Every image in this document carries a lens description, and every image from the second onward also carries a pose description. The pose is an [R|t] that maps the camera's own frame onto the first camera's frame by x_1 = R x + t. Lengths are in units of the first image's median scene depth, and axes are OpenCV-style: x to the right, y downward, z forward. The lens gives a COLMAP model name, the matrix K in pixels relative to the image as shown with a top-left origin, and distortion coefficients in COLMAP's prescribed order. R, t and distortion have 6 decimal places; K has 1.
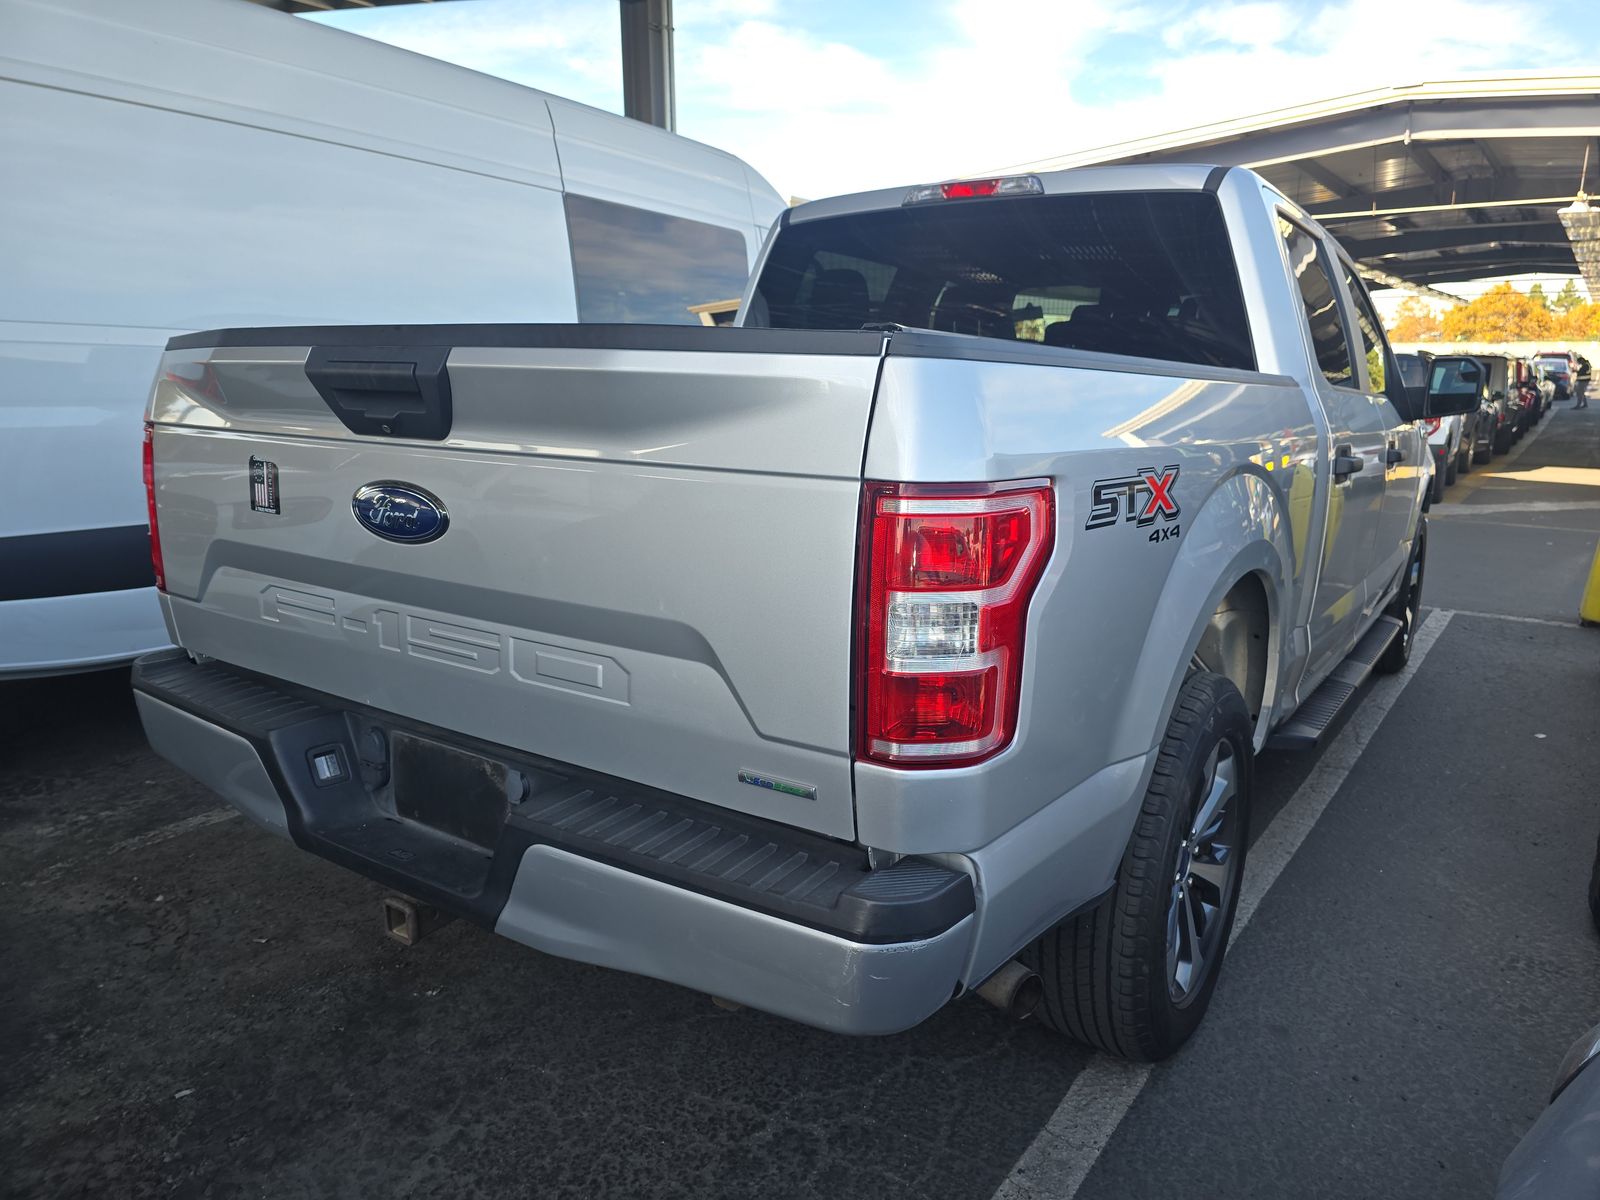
lens RADIAL K [[1073.5, 0, 790.4], [0, 1073.5, 601.9], [0, 0, 1]] dist [0.060336, -0.055505]
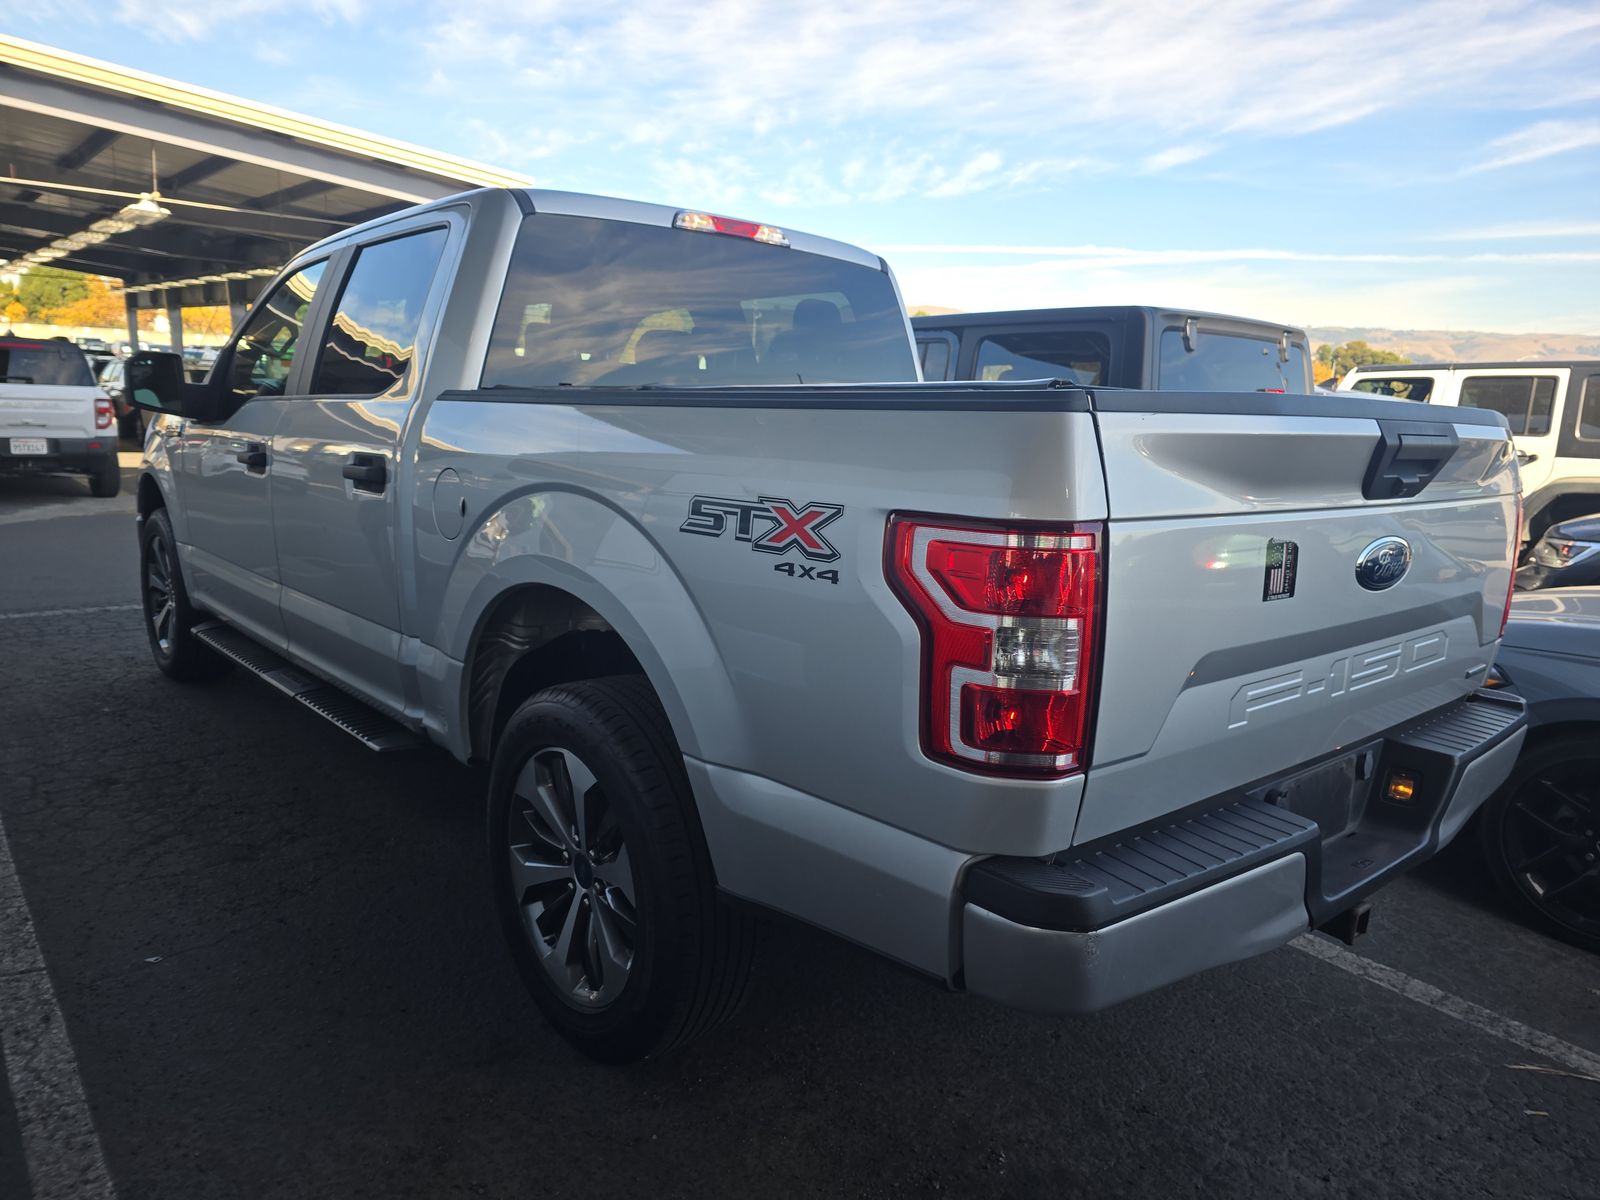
lens RADIAL K [[1093.6, 0, 782.7], [0, 1093.6, 602.7], [0, 0, 1]] dist [0.057715, -0.058559]
pose [[0.254158, -0.181153, 0.950046, -1.490768], [0.163876, 0.976165, 0.142292, -0.283680], [-0.953178, 0.119525, 0.277787, 1.167127]]
